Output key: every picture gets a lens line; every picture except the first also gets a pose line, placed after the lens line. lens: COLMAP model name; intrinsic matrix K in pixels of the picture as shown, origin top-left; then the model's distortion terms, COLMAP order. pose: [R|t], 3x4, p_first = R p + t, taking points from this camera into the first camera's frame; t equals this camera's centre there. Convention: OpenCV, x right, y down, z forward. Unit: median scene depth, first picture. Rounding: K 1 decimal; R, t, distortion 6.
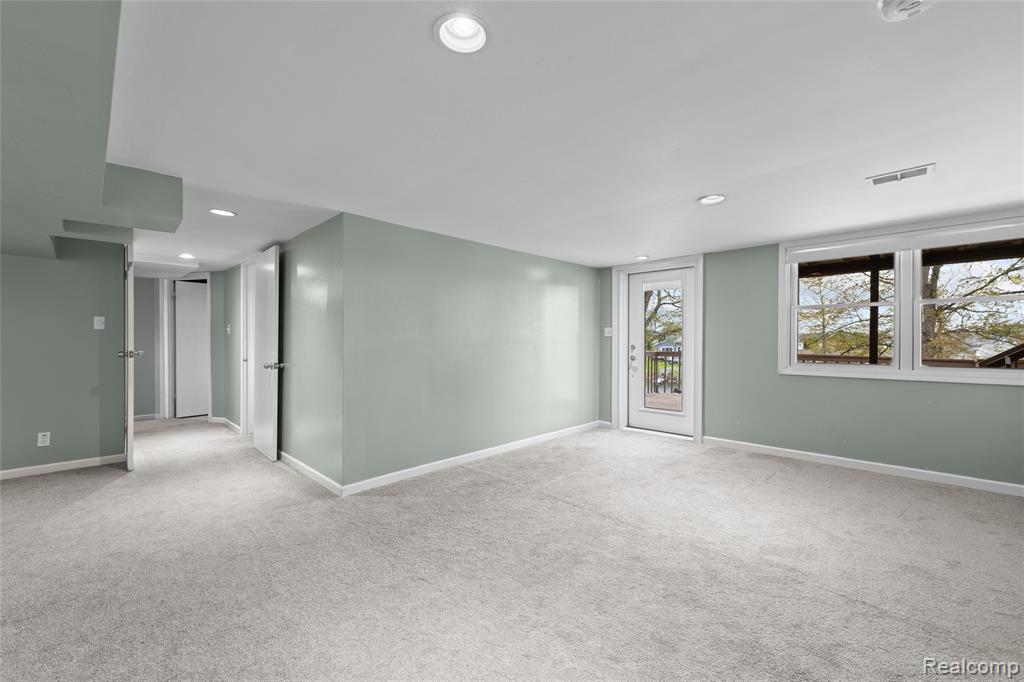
lens RADIAL K [[414.0, 0, 525.8], [0, 414.0, 333.2], [0, 0, 1]] dist [-0.000146, -0.000389]
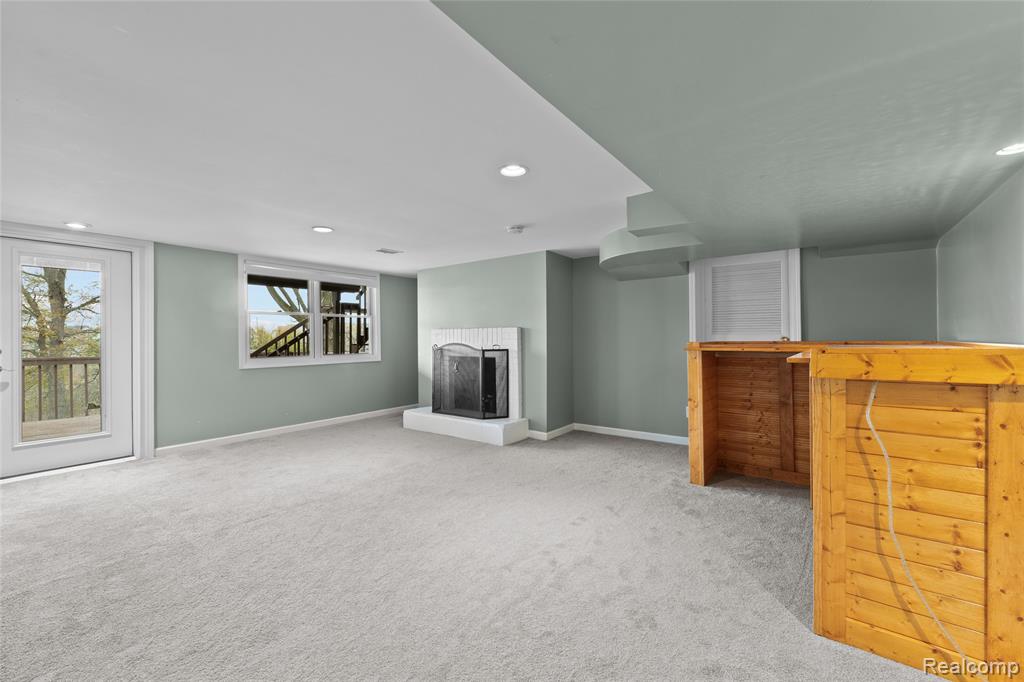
lens RADIAL K [[414.0, 0, 525.8], [0, 414.0, 333.2], [0, 0, 1]] dist [-0.000146, -0.000389]
pose [[-0.132386, 0.008960, 0.991158, -0.677424], [-0.008893, 0.999908, -0.010227, 0.005365], [-0.991158, -0.010168, -0.132294, 0.413506]]
